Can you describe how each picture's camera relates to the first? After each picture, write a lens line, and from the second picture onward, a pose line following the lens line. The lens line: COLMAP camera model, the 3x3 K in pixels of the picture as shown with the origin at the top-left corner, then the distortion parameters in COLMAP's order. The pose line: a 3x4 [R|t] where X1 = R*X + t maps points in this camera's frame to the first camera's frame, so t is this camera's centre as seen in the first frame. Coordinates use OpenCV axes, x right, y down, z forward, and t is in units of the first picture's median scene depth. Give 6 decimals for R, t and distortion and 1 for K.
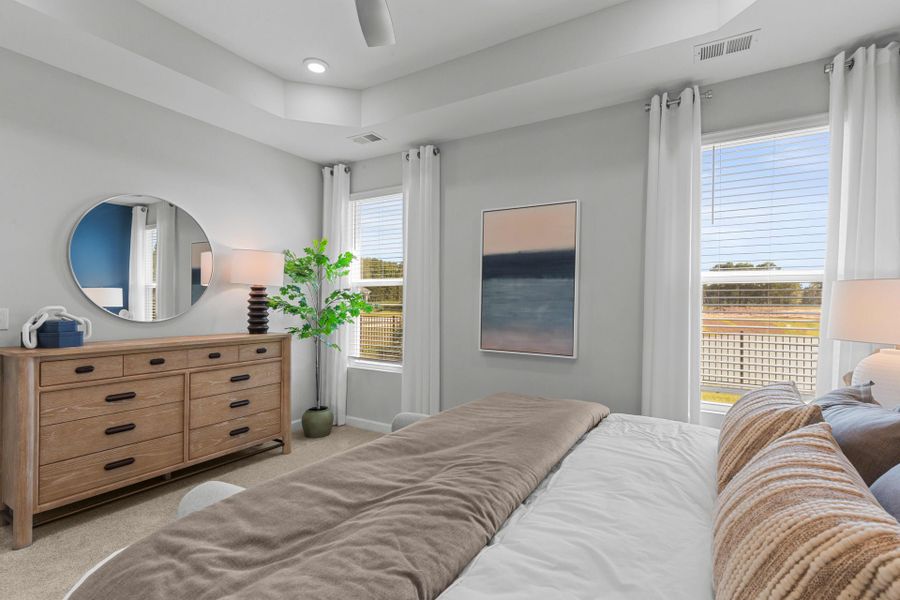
lens RADIAL K [[440.4, 0, 454.0], [0, 440.4, 315.6], [0, 0, 1]] dist [-0.000875, -0.000436]
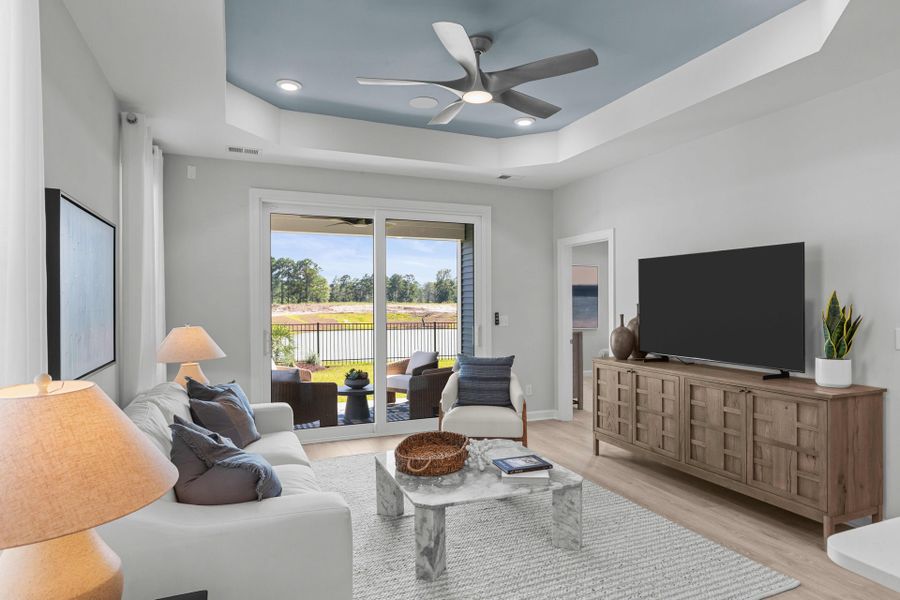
lens RADIAL K [[521.0, 0, 450.1], [0, 521.0, 302.4], [0, 0, 1]] dist [-0.004043, -0.000382]
pose [[0.575734, -0.006199, 0.817614, -2.476638], [0.023387, 0.999687, -0.008888, -0.042966], [-0.817303, 0.024239, 0.575699, -0.024915]]
